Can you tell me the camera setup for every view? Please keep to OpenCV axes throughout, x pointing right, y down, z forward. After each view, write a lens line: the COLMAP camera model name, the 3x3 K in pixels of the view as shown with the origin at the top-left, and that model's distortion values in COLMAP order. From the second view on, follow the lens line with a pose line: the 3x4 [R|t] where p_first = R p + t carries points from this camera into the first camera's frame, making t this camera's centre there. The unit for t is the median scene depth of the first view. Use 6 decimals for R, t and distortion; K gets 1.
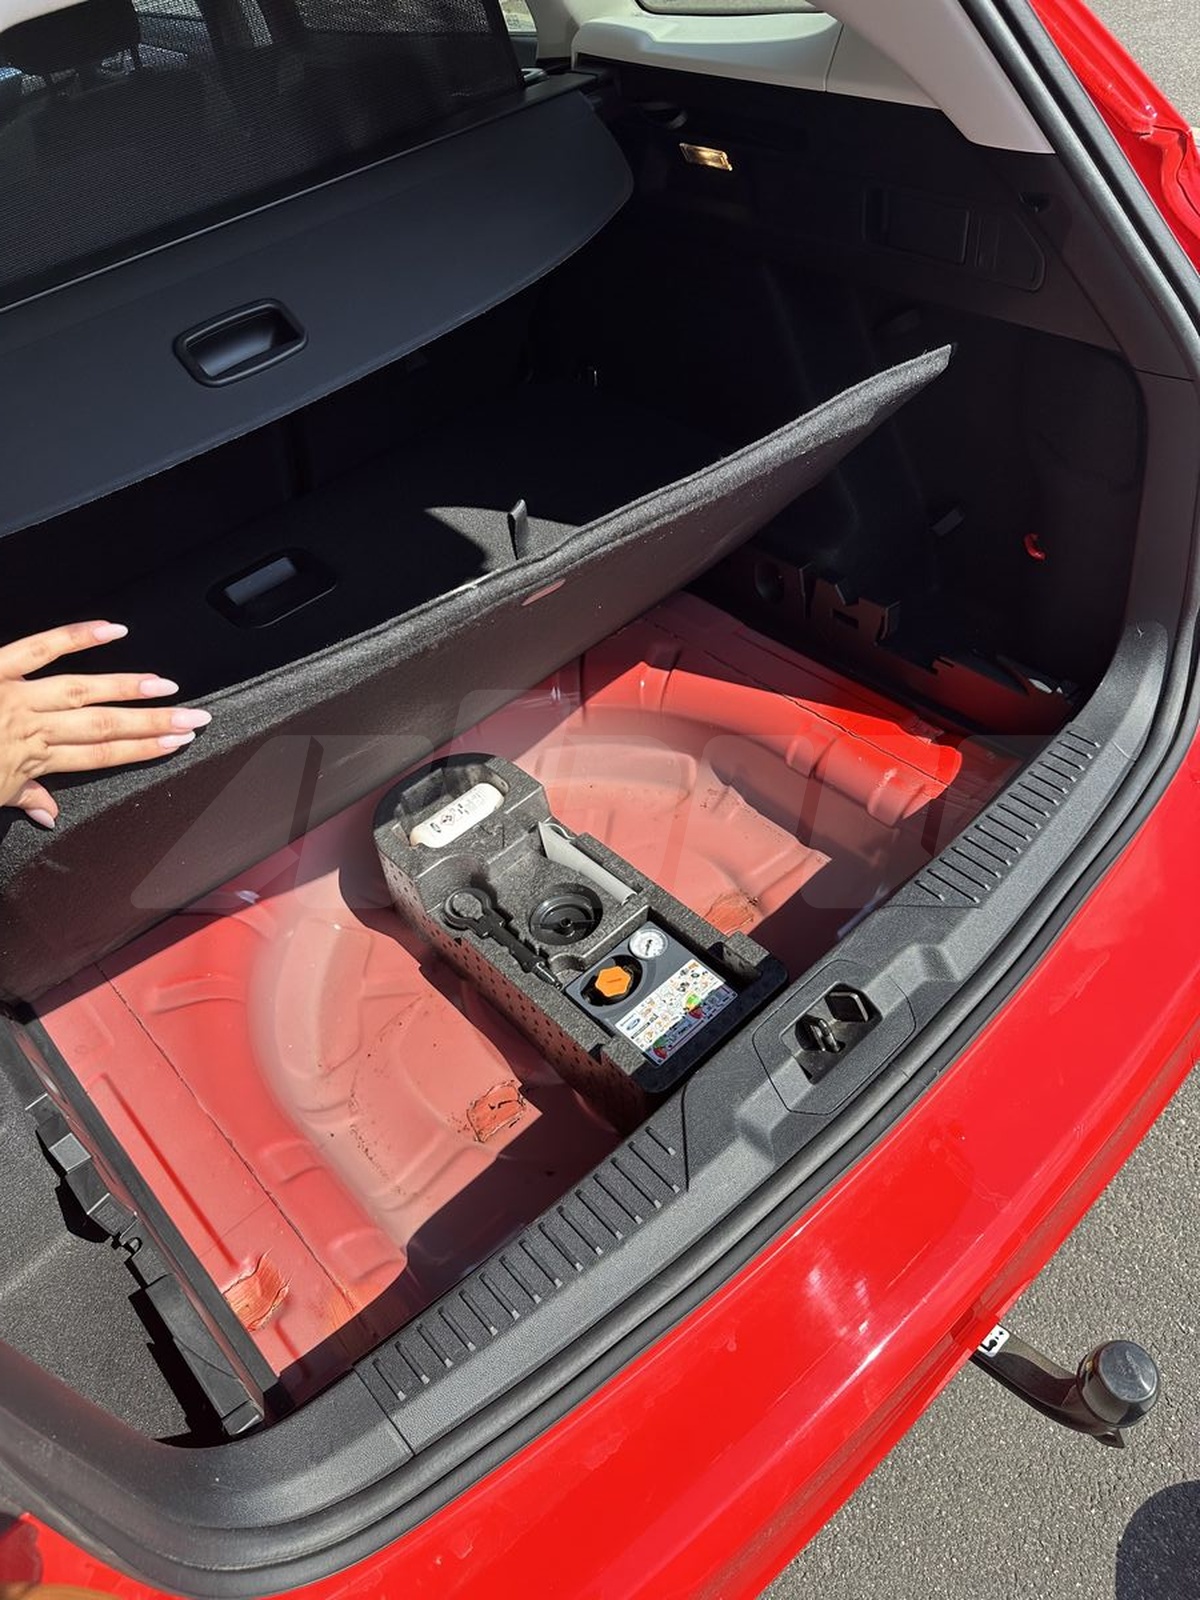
lens RADIAL K [[1154.0, 0, 600.0], [0, 1154.0, 800.0], [0, 0, 1]] dist [0.061762, -0.090193]
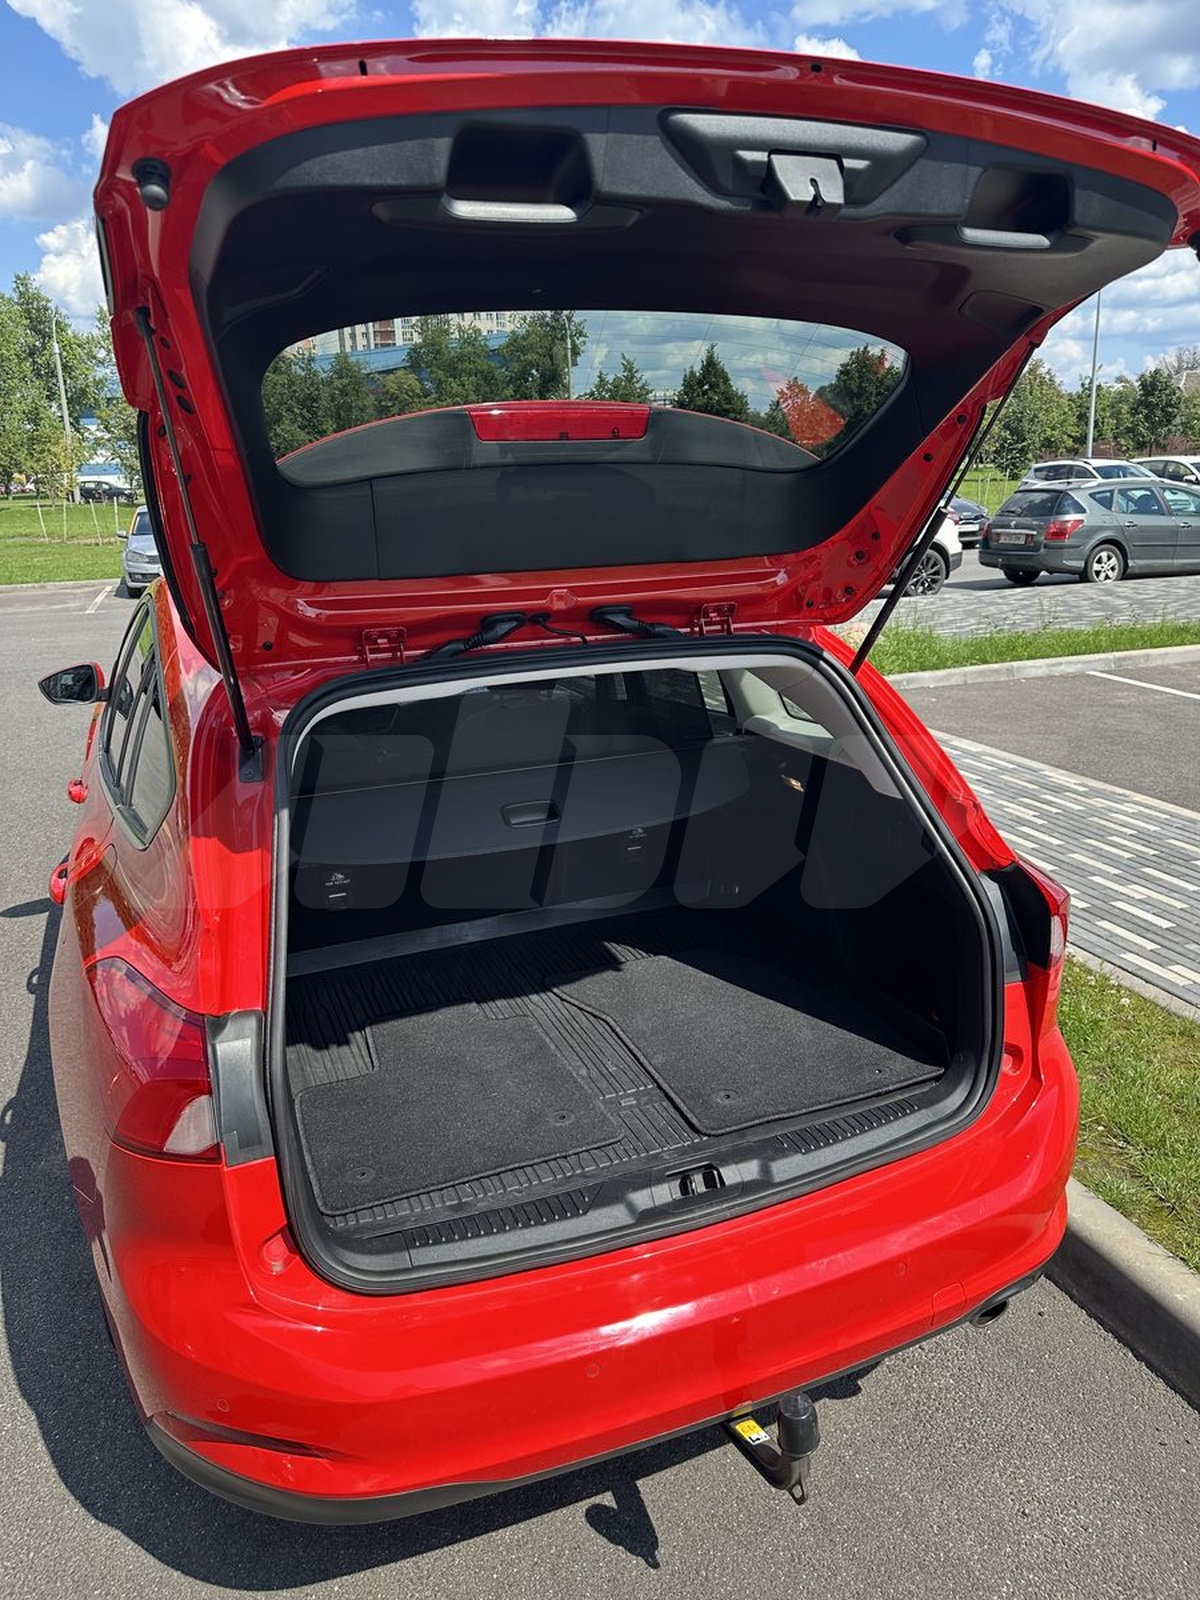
lens RADIAL K [[1154.0, 0, 600.0], [0, 1154.0, 800.0], [0, 0, 1]] dist [0.061762, -0.090193]
pose [[0.936206, 0.181816, -0.300767, 0.477308], [-0.303520, 0.849716, -0.431114, 0.496855], [0.177183, 0.494900, 0.850694, -0.846725]]
